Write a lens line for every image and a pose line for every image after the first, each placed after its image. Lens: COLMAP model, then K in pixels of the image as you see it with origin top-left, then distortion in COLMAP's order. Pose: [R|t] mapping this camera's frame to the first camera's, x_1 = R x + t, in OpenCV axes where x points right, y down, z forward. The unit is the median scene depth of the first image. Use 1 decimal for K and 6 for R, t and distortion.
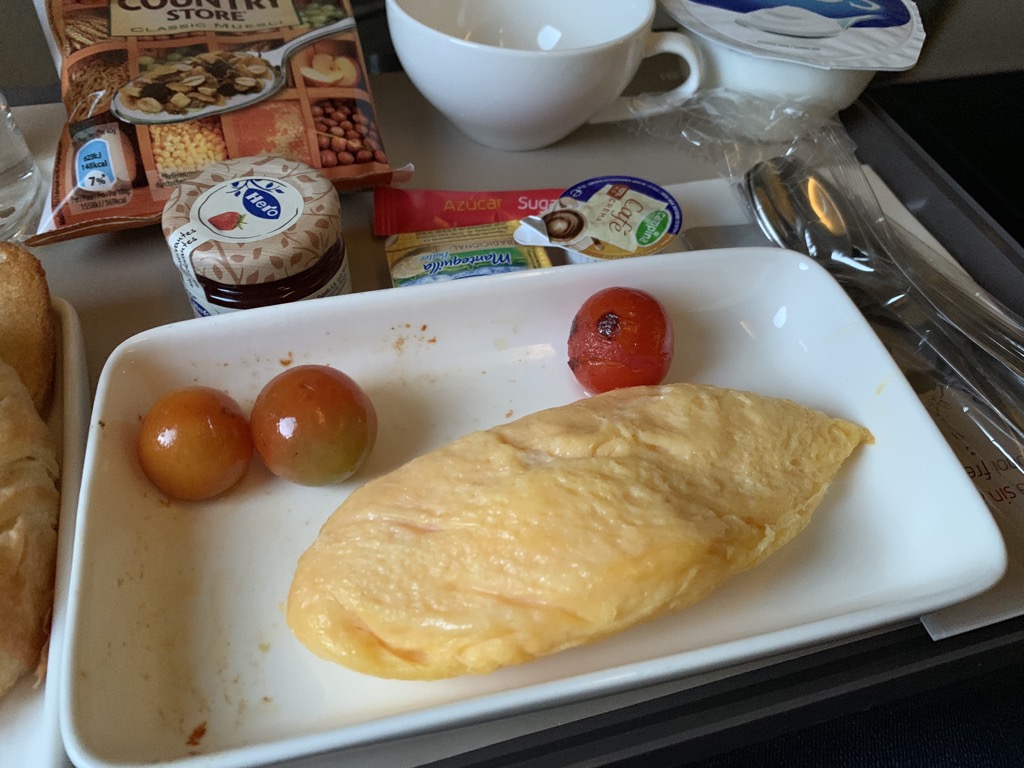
lens RADIAL K [[782.7, 0, 508.4], [0, 782.7, 399.1], [0, 0, 1]] dist [0.014414, -0.052155]
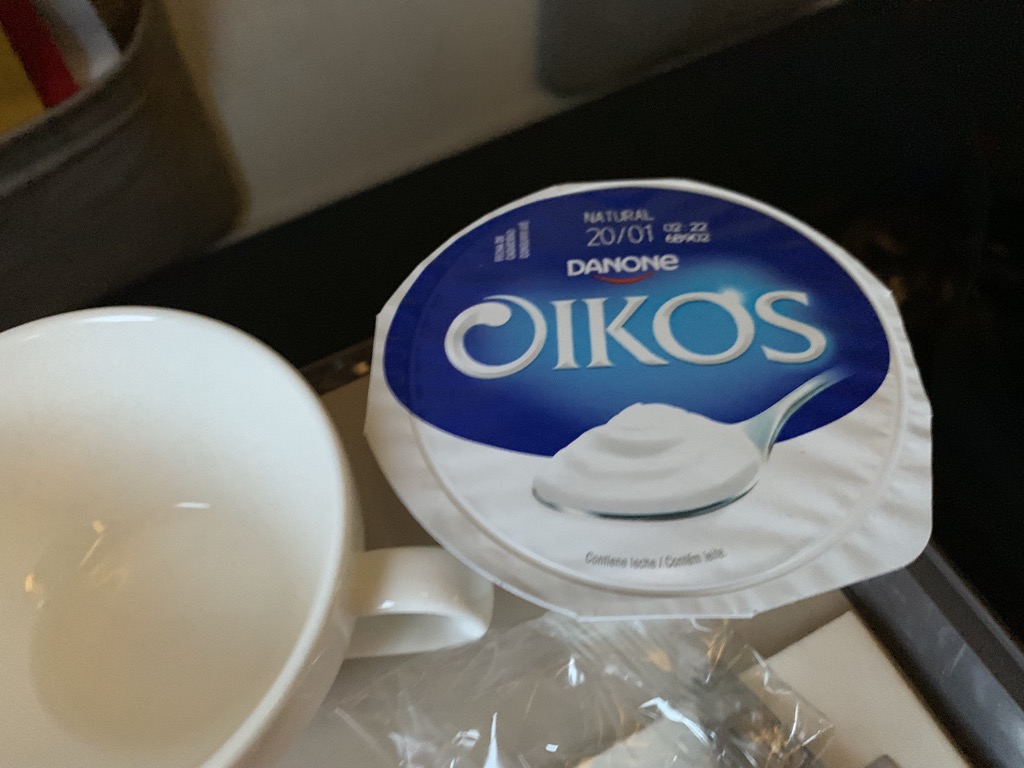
lens RADIAL K [[787.8, 0, 512.0], [0, 787.8, 384.0], [0, 0, 1]] dist [0.137842, -0.415700]
pose [[0.974044, -0.225295, 0.021920, 0.328779], [0.220605, 0.966518, 0.131058, -0.707516], [-0.050713, -0.122820, 0.991132, 0.633656]]
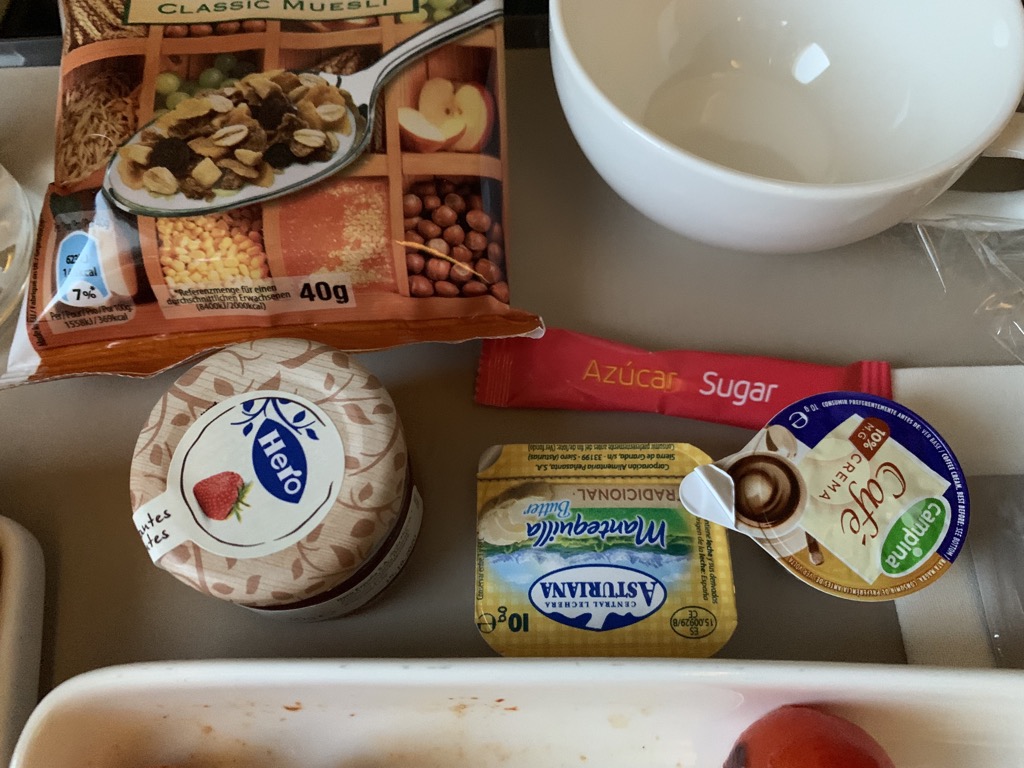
lens RADIAL K [[774.1, 0, 509.5], [0, 774.1, 359.1], [0, 0, 1]] dist [-0.001930, -0.057842]
pose [[0.969865, 0.193421, -0.148159, -0.054180], [-0.144712, 0.946519, 0.288375, -0.471628], [0.196013, -0.258244, 0.945986, 0.419714]]
